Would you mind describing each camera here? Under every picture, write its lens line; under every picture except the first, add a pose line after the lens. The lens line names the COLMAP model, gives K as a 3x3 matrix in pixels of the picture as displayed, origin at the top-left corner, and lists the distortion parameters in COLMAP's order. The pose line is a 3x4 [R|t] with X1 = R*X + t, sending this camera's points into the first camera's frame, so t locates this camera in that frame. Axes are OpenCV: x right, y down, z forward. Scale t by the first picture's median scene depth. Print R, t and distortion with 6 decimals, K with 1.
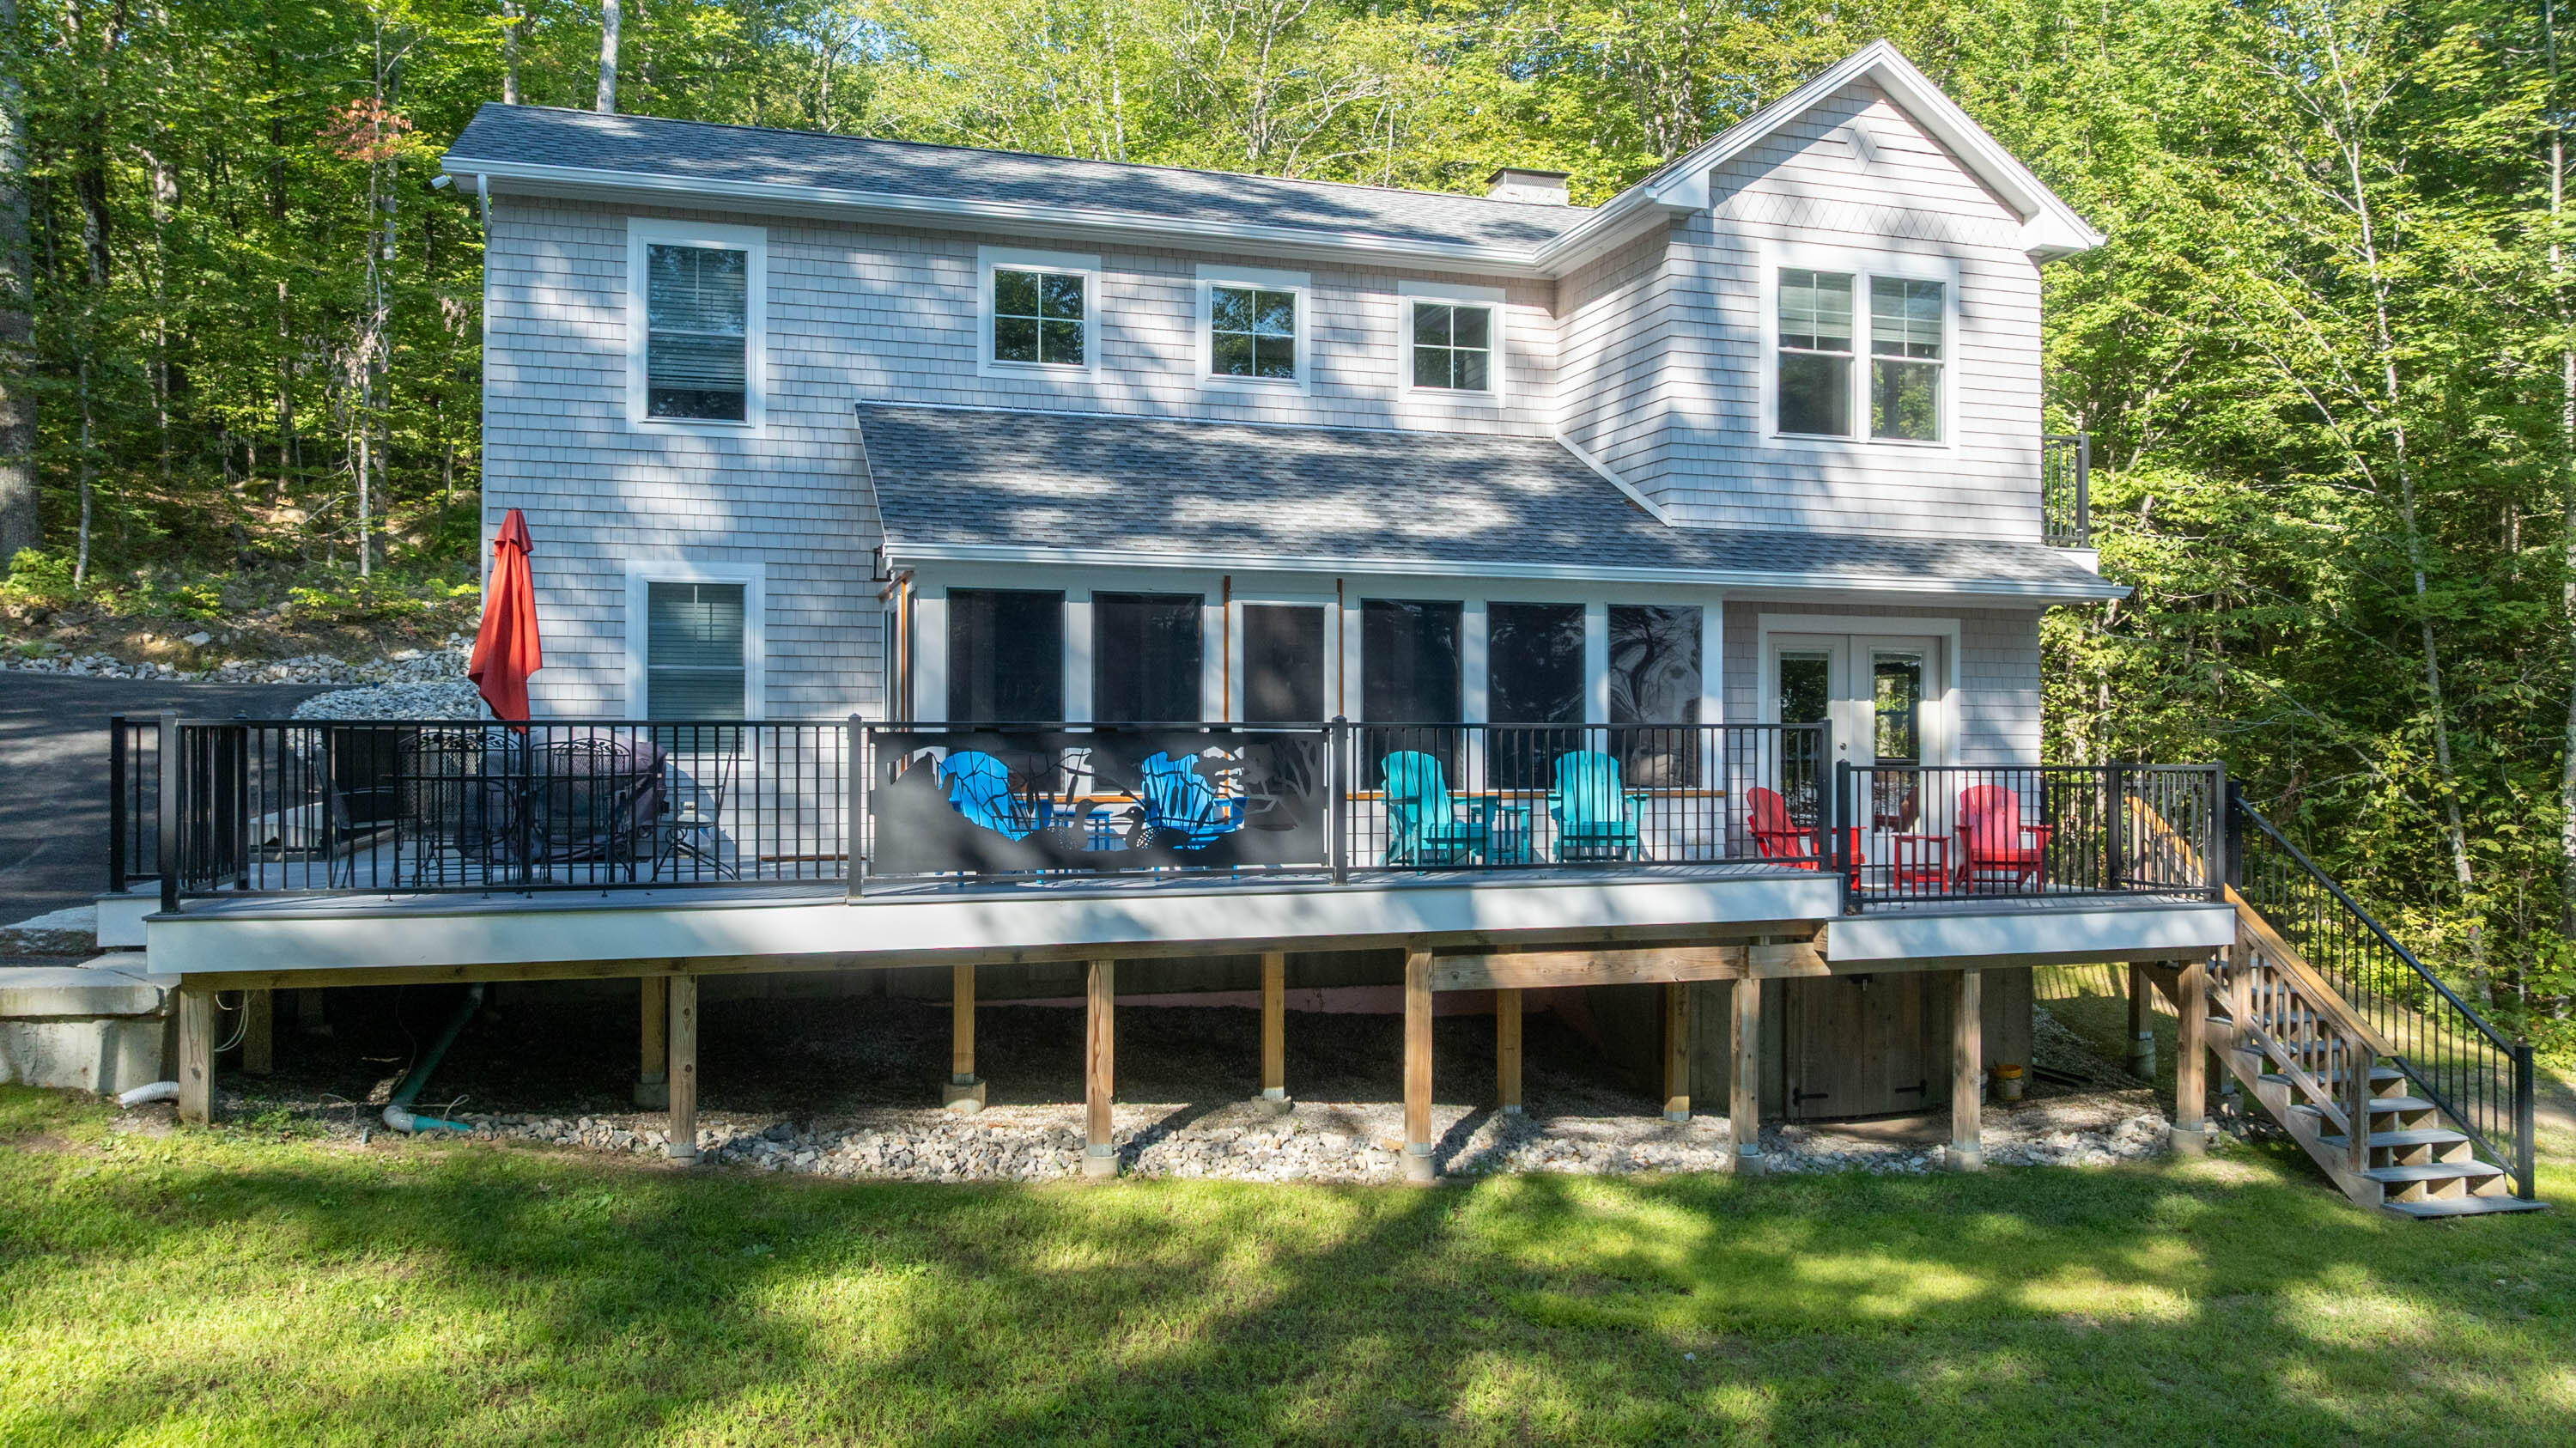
lens RADIAL K [[1835.2, 0, 1294.1], [0, 1835.2, 764.6], [0, 0, 1]] dist [-0.047063, 0.021541]
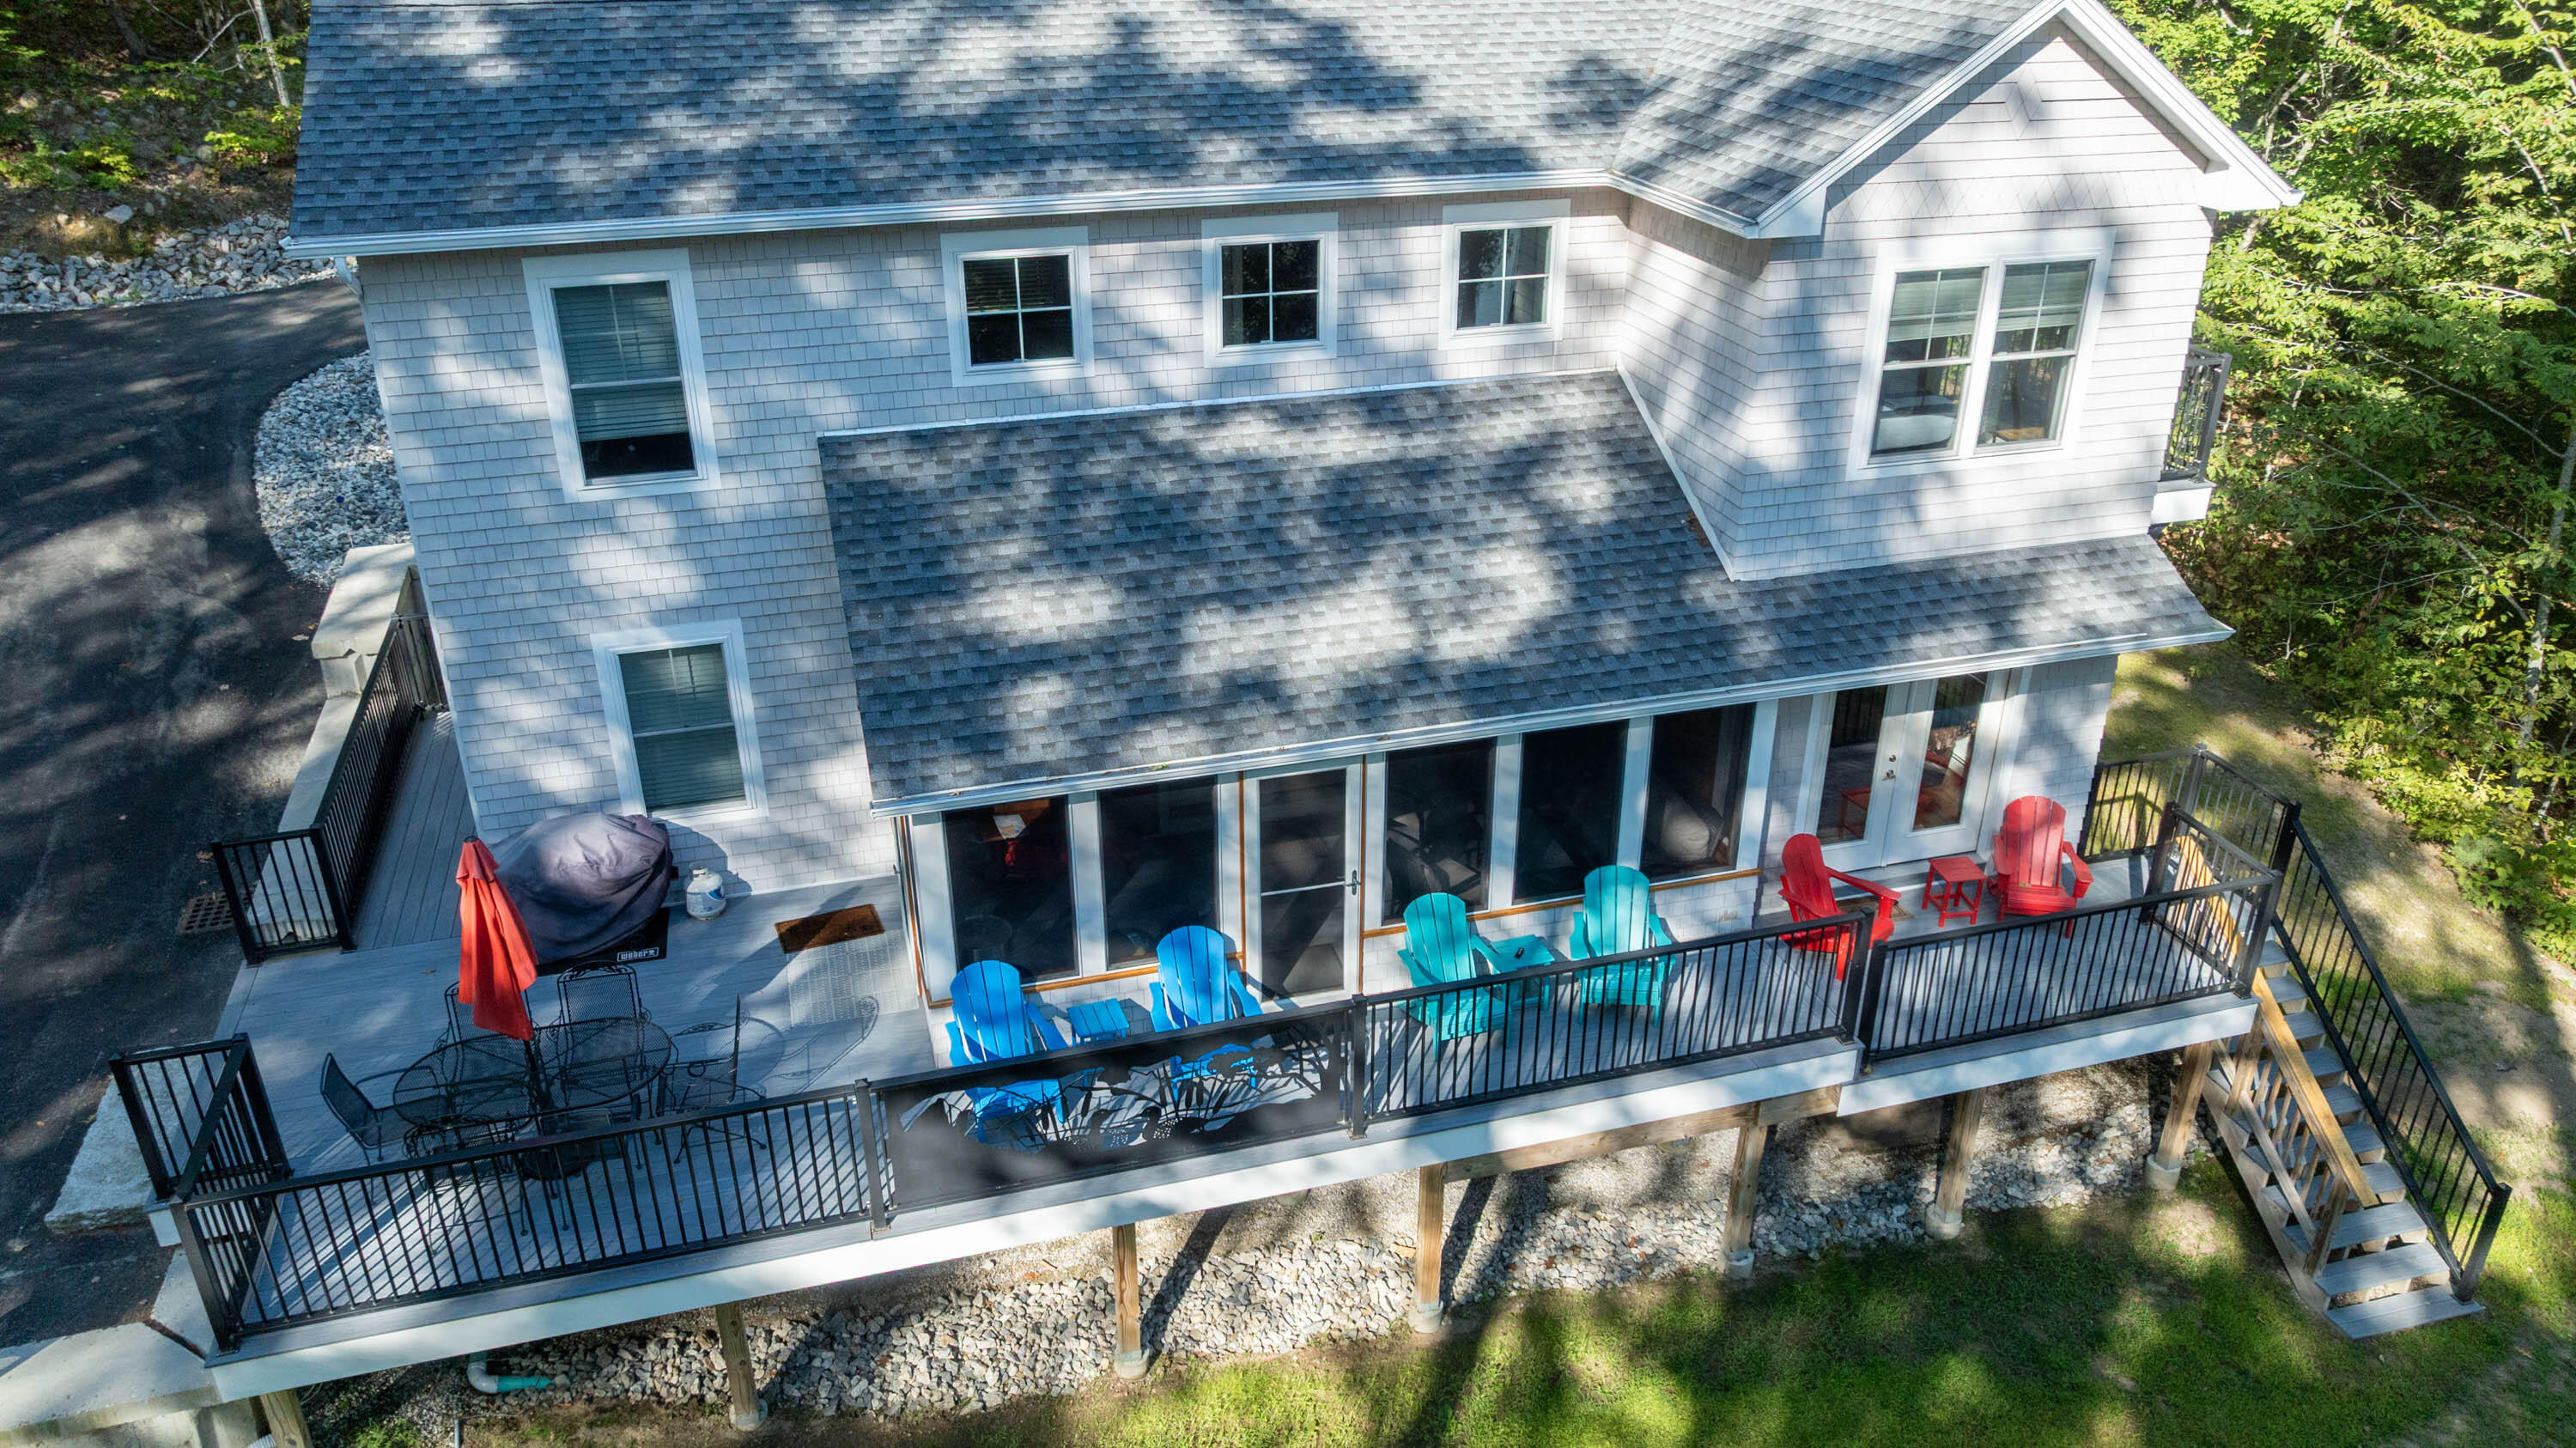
lens RADIAL K [[1835.2, 0, 1298.8], [0, 1835.2, 825.8], [0, 0, 1]] dist [-0.047063, 0.021541]
pose [[0.999840, 0.007339, -0.016291, 0.006567], [0.000817, 0.892011, 0.452012, -0.427249], [0.017849, -0.451953, 0.891863, 0.136935]]
